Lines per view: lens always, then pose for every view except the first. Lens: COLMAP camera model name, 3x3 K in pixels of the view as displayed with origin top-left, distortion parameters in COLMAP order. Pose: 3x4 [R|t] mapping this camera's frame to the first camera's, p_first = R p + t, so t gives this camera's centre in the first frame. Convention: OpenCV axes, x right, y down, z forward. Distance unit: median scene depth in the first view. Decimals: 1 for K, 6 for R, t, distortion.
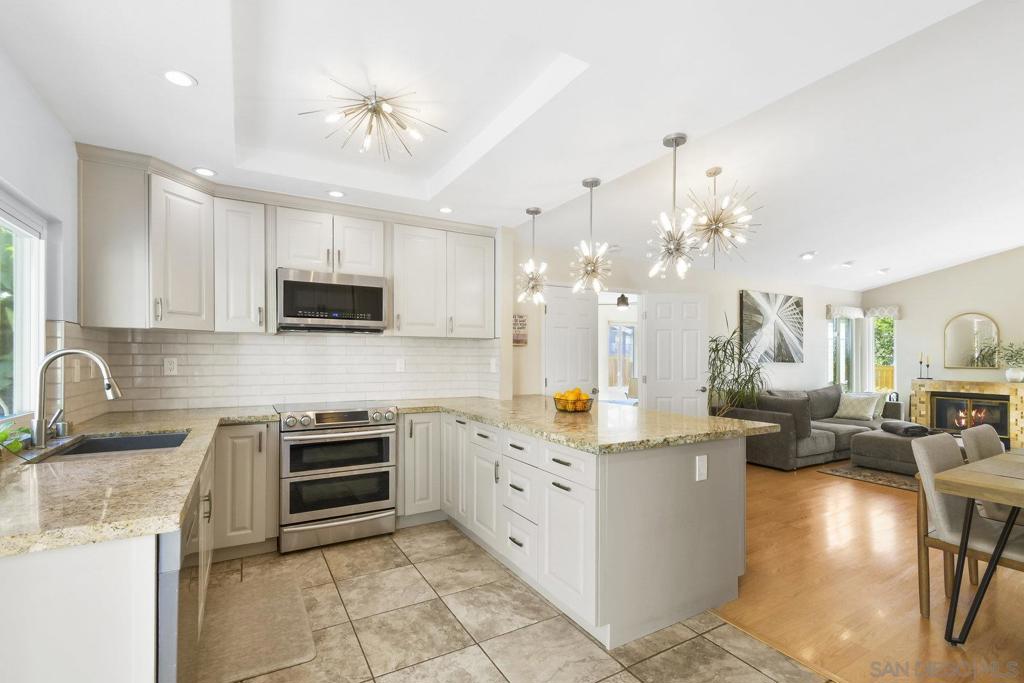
lens RADIAL K [[472.7, 0, 499.2], [0, 472.7, 354.6], [0, 0, 1]] dist [-0.001503, 0.000801]
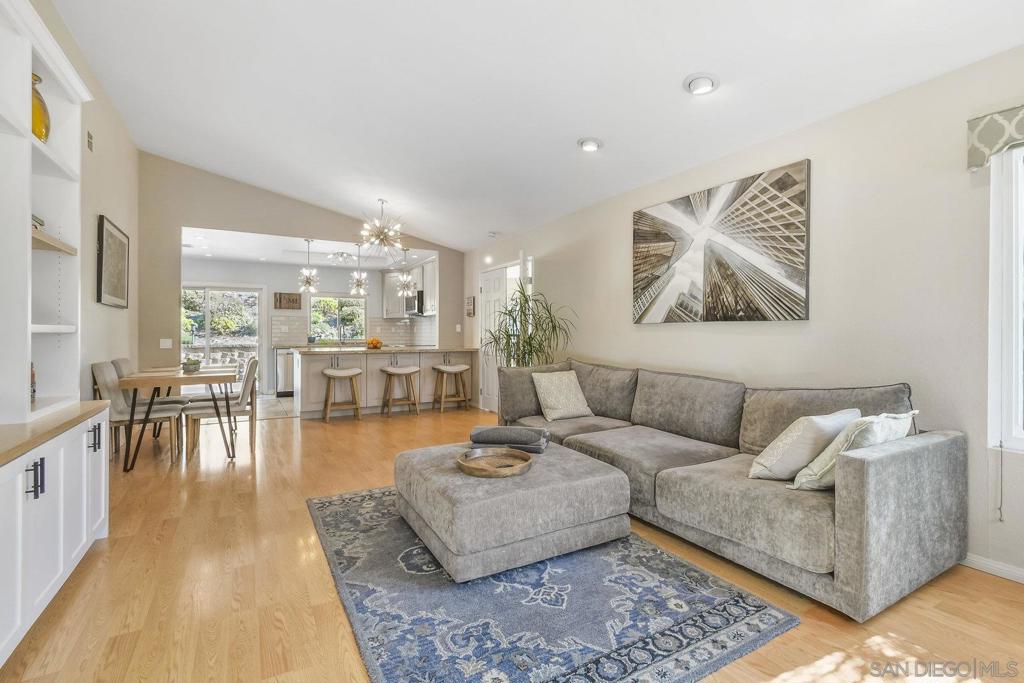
lens RADIAL K [[472.7, 0, 517.9], [0, 472.7, 332.1], [0, 0, 1]] dist [-0.001503, 0.000801]
pose [[0.003745, -0.005406, -0.999978, 1.736010], [0.006491, 0.999964, -0.005381, 0.046115], [0.999972, -0.006471, 0.003780, 1.244107]]
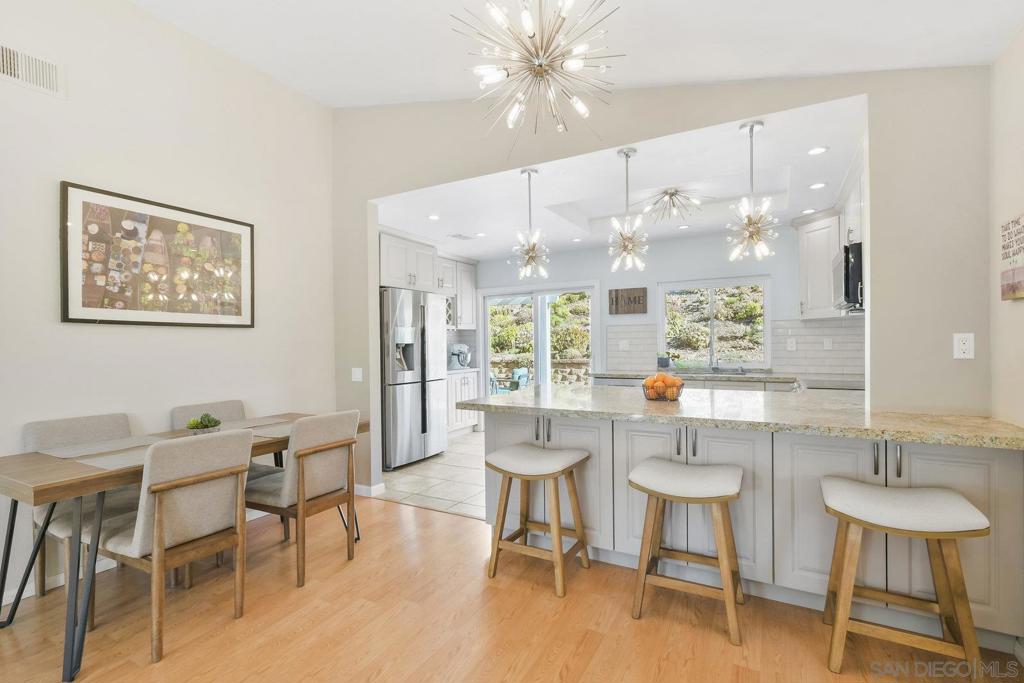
lens RADIAL K [[472.7, 0, 508.2], [0, 472.7, 346.3], [0, 0, 1]] dist [-0.001503, 0.000801]
pose [[-0.859165, 0.011595, -0.511567, 0.633738], [0.013459, 0.999909, 0.000060, 0.014420], [0.511521, -0.006834, -0.859244, 1.207887]]
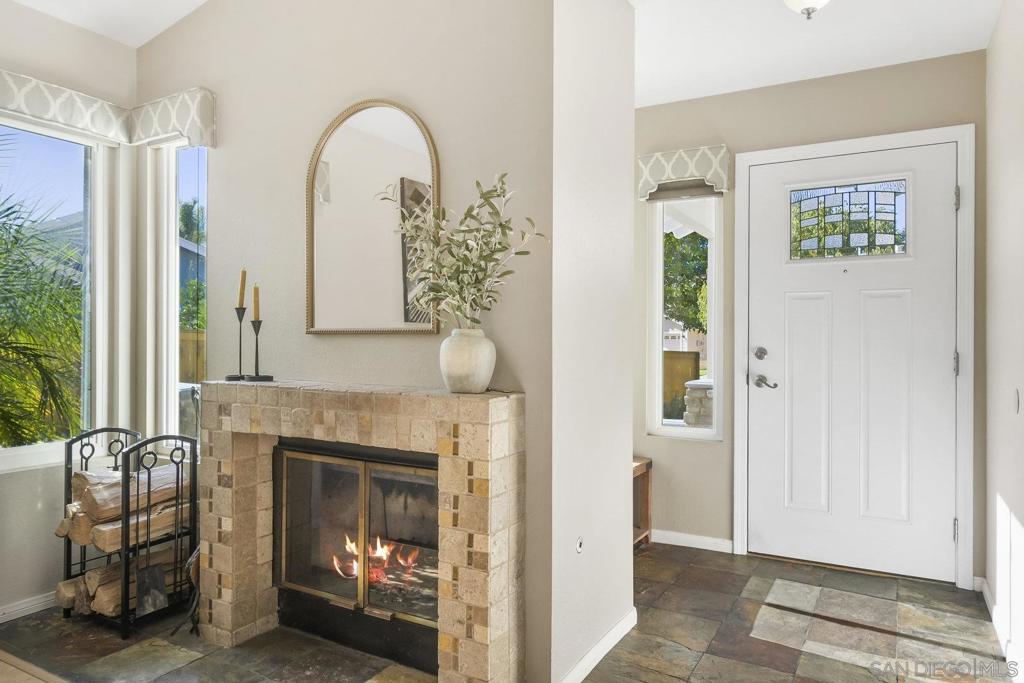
lens RADIAL K [[643.9, 0, 519.4], [0, 643.9, 342.5], [0, 0, 1]] dist [-0.005922, -0.000823]
pose [[0.859906, 0.000078, 0.510453, 1.445706], [-0.004760, 0.999958, 0.007865, 0.049344], [-0.510431, -0.009193, 0.859870, 1.099232]]
